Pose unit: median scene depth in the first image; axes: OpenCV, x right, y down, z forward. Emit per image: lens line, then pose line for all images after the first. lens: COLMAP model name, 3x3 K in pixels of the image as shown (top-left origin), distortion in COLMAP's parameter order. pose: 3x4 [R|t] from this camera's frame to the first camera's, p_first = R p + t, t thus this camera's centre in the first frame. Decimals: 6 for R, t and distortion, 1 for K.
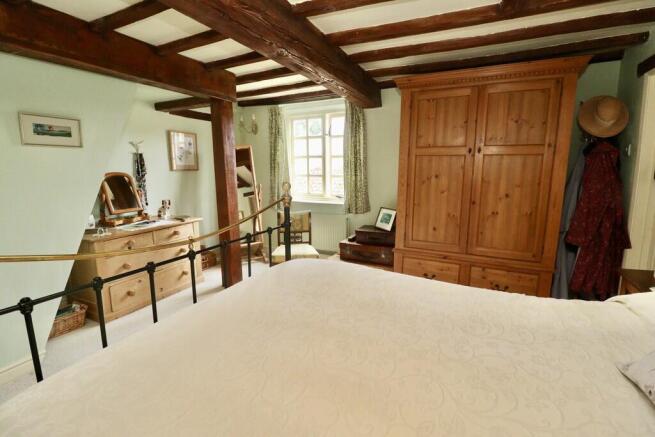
lens RADIAL K [[302.3, 0, 331.3], [0, 302.3, 214.4], [0, 0, 1]] dist [-0.000216, -0.013576]
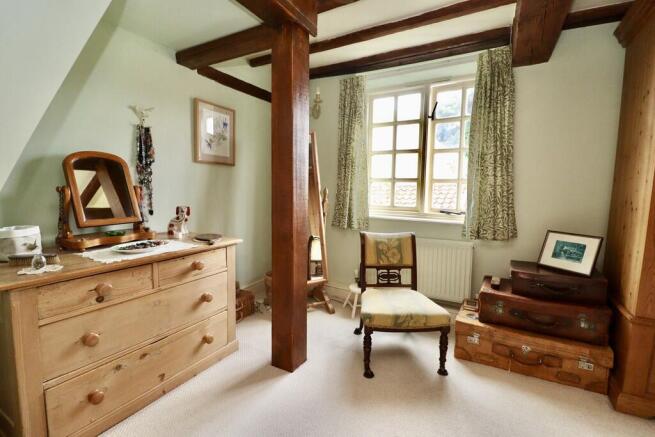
lens RADIAL K [[302.3, 0, 331.3], [0, 302.3, 214.4], [0, 0, 1]] dist [-0.000216, -0.013576]
pose [[0.998078, 0.029871, -0.054292, -0.224566], [-0.033624, 0.997010, -0.069574, -0.000855], [0.052051, 0.071266, 0.996098, 0.425529]]
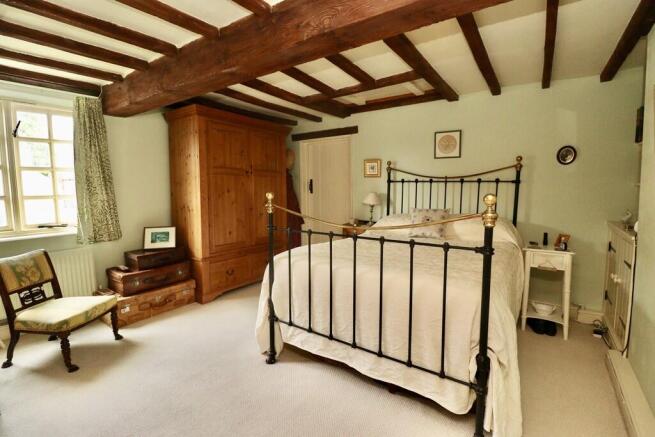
lens RADIAL K [[302.3, 0, 331.3], [0, 302.3, 214.4], [0, 0, 1]] dist [-0.000216, -0.013576]
pose [[0.149553, -0.082979, 0.985266, -0.671066], [0.159019, 0.985519, 0.058863, -0.027900], [-0.975883, 0.147873, 0.160582, 0.310672]]
